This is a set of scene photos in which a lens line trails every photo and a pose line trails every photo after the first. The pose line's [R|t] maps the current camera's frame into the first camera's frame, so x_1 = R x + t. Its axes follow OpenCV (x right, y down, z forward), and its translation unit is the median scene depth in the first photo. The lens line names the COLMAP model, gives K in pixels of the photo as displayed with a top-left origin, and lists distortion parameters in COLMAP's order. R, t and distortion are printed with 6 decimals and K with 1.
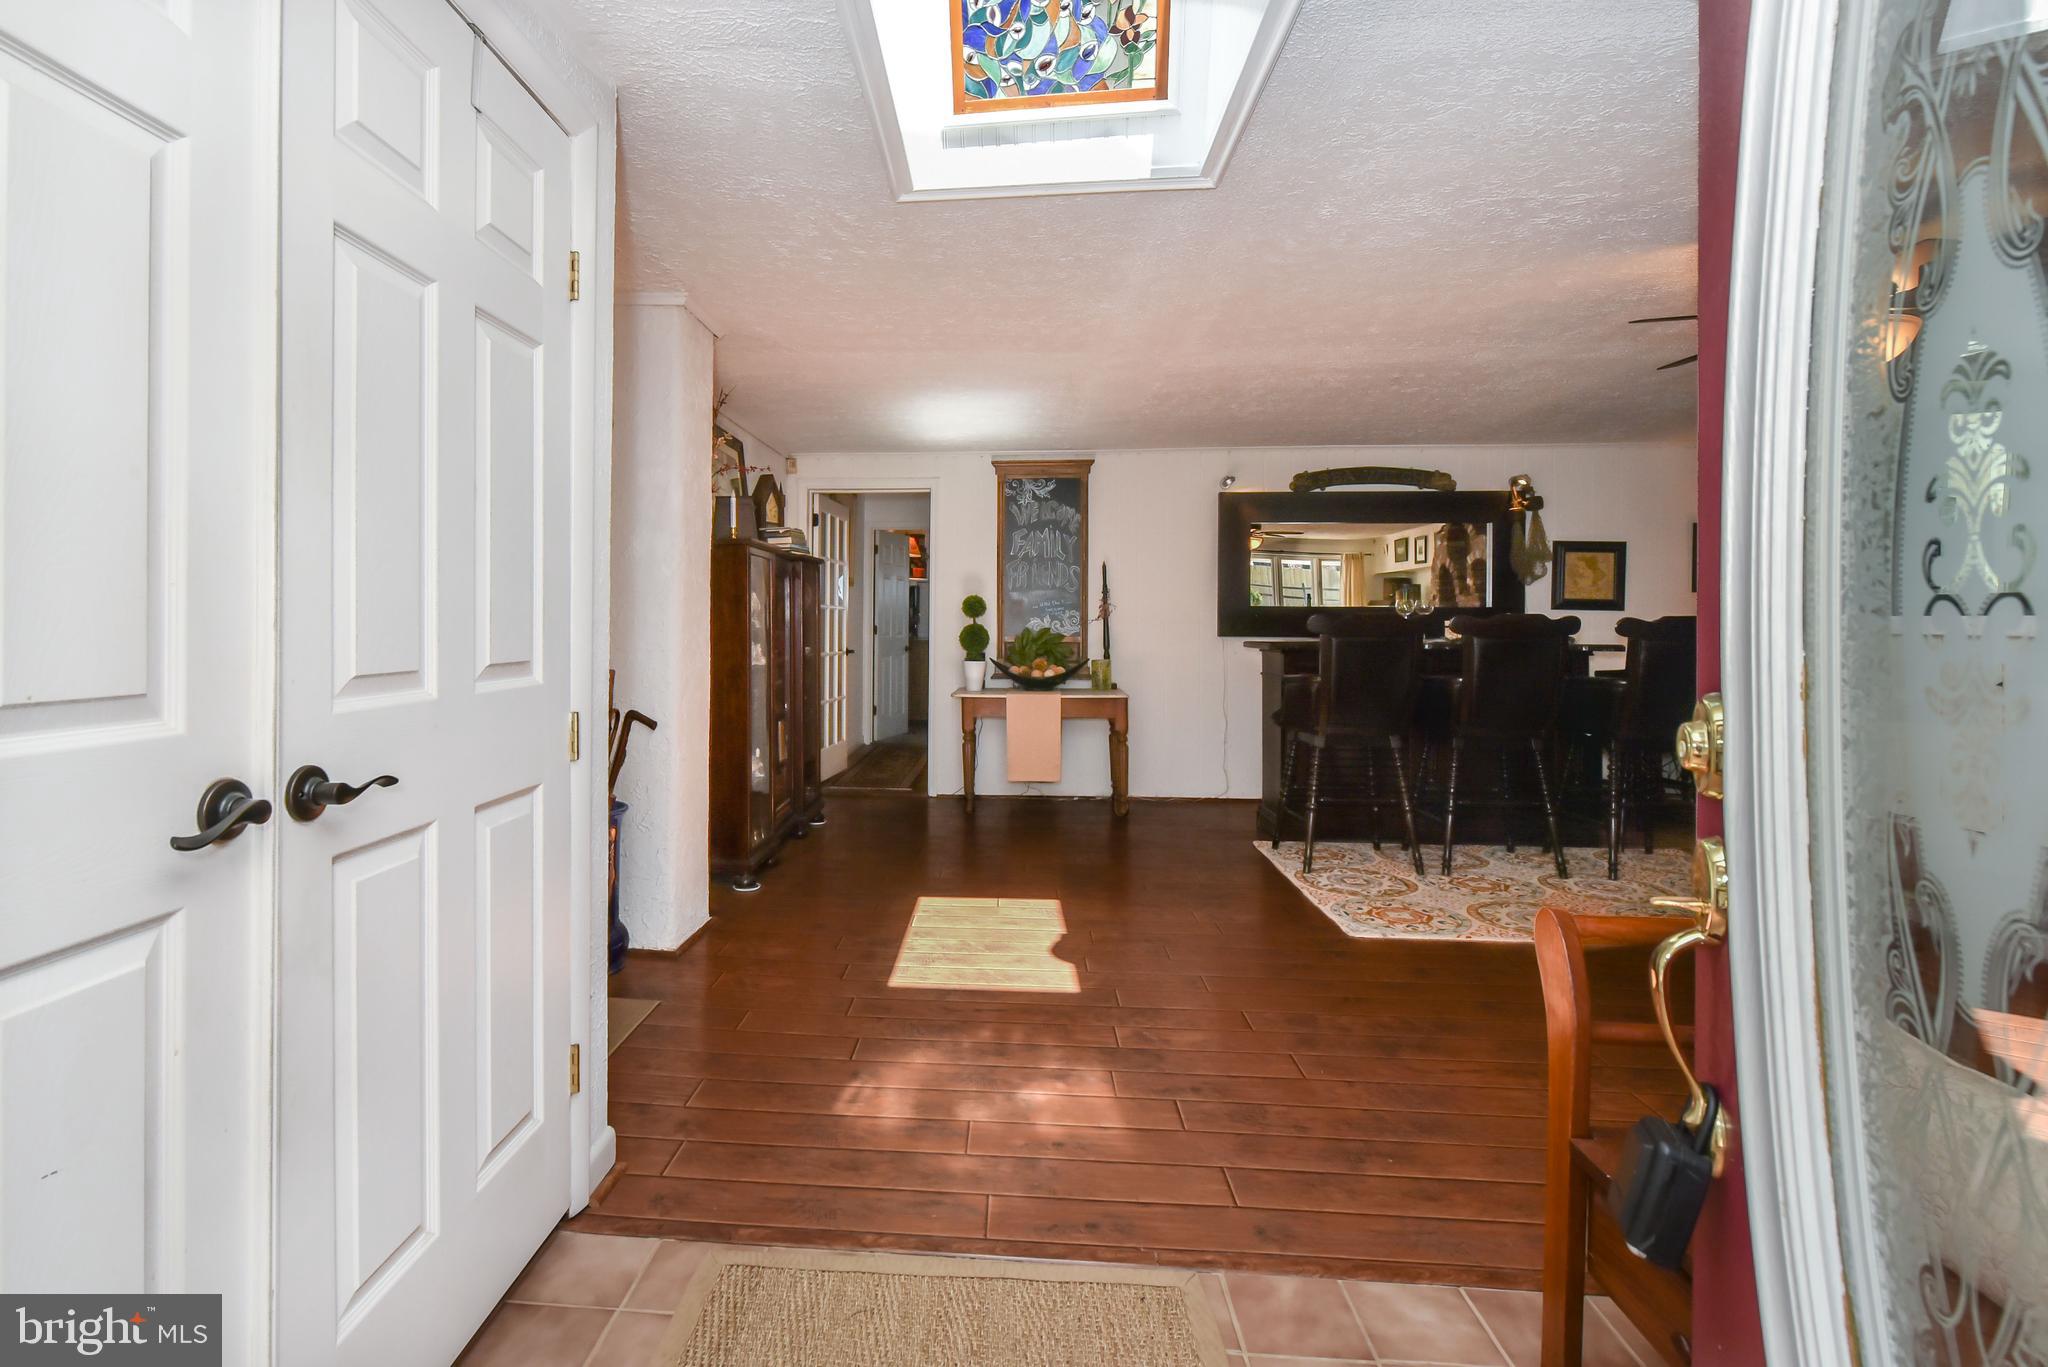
lens RADIAL K [[952.0, 0, 1002.4], [0, 952.0, 631.7], [0, 0, 1]] dist [-0.001657, -0.000679]
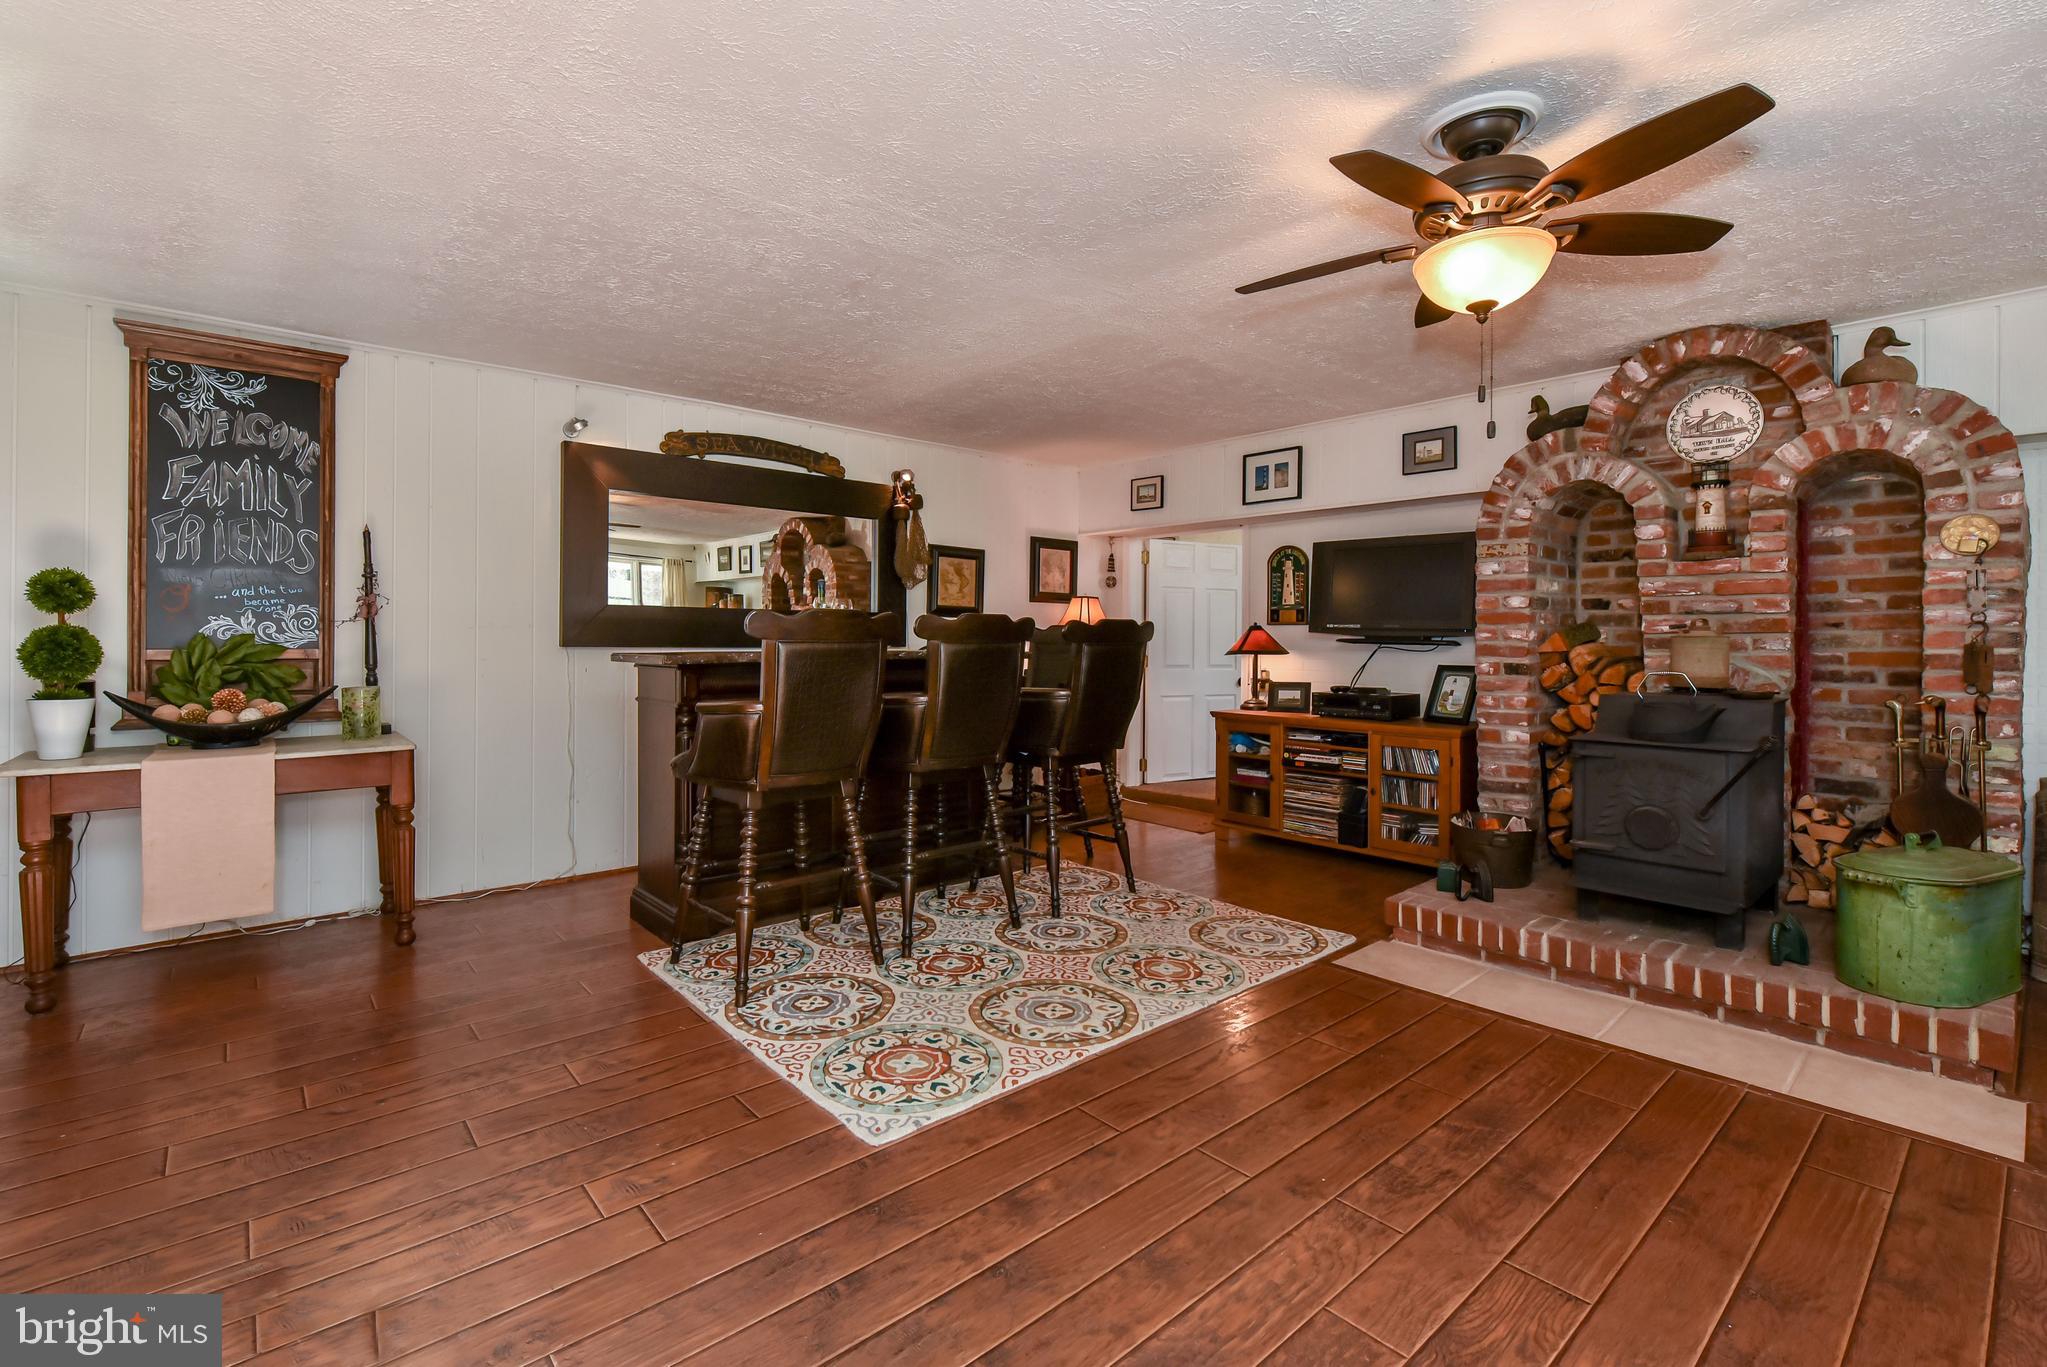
lens RADIAL K [[951.6, 0, 1001.9], [0, 951.6, 631.7], [0, 0, 1]] dist [-0.001657, -0.000679]
pose [[0.763793, 0.001692, 0.645459, 0.024922], [0.006600, 0.999924, -0.010431, 0.003491], [-0.645427, 0.012227, 0.763724, 0.277019]]
